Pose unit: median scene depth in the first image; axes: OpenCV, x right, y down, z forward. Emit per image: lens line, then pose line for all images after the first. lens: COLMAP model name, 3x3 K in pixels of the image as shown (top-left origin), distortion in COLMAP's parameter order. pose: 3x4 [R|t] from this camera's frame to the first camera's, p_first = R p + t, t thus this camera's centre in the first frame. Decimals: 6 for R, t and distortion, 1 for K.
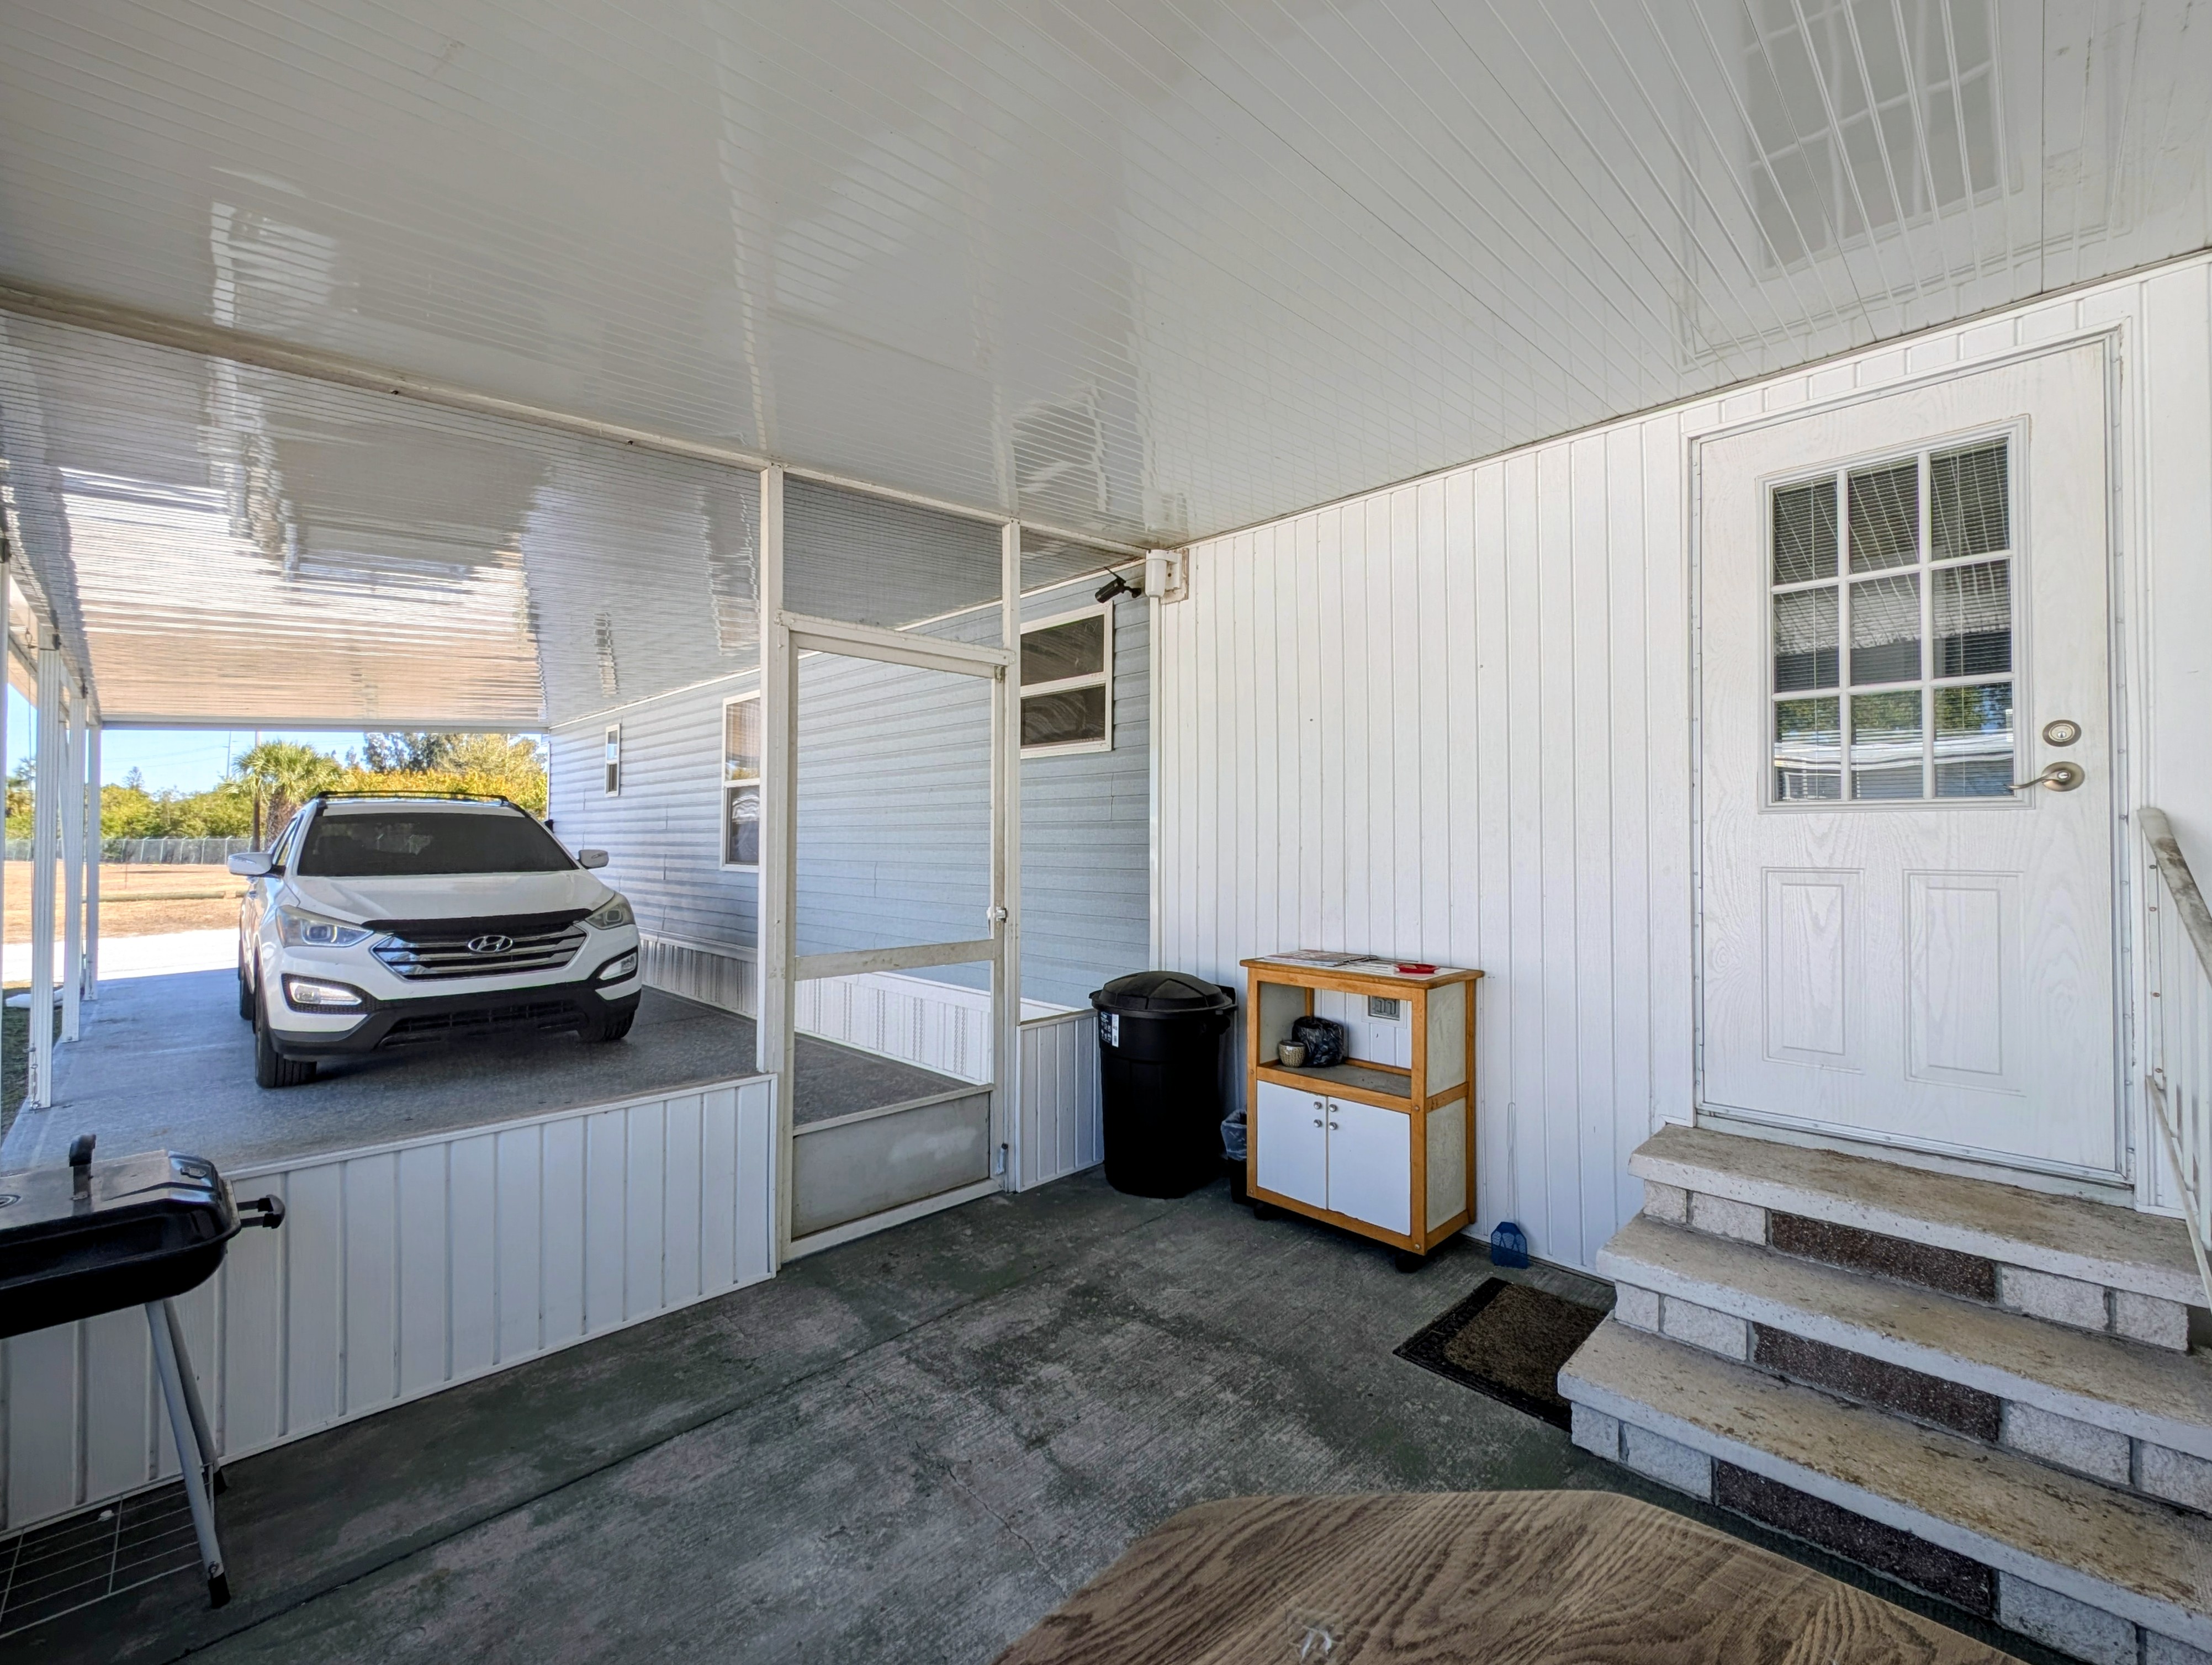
lens RADIAL K [[842.1, 0, 1098.5], [0, 842.1, 828.6], [0, 0, 1]] dist [0.019512, -0.009185]
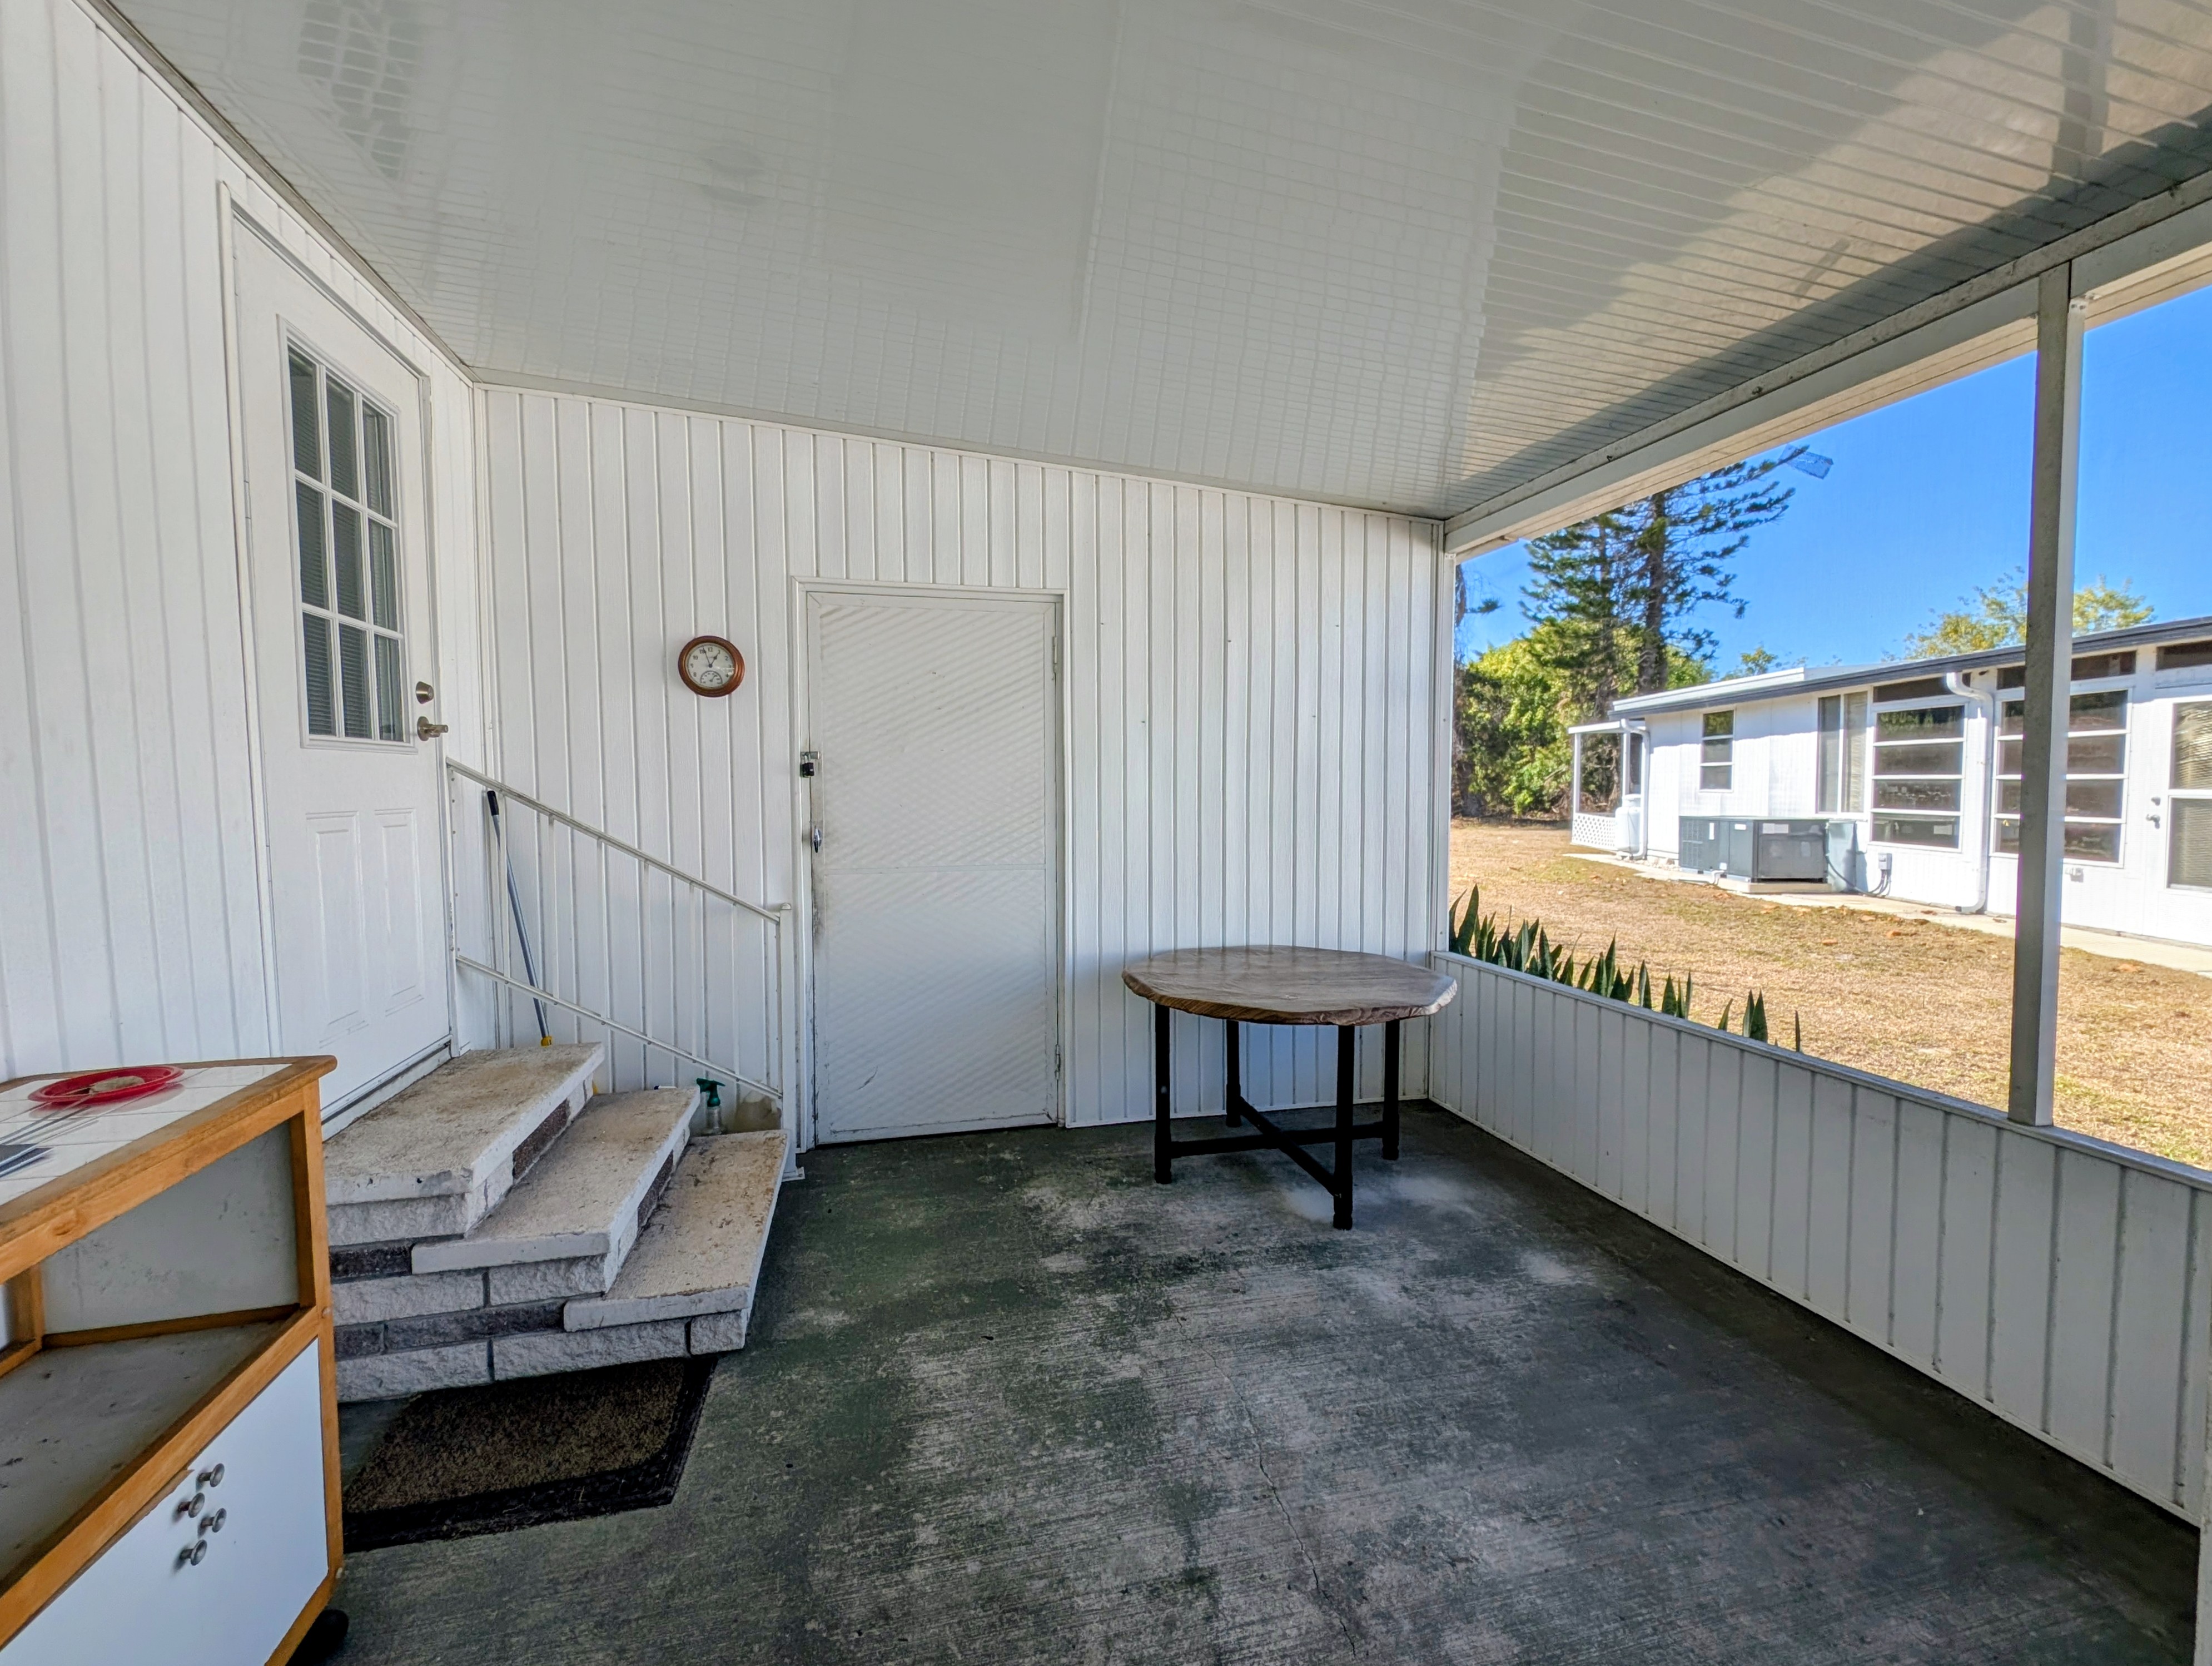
lens RADIAL K [[842.3, 0, 1098.5], [0, 842.3, 829.1], [0, 0, 1]] dist [0.019512, -0.009185]
pose [[-0.823192, -0.033080, 0.566799, -0.386573], [-0.006959, 0.998814, 0.048187, 0.015692], [-0.567720, 0.035723, -0.822446, 1.558741]]
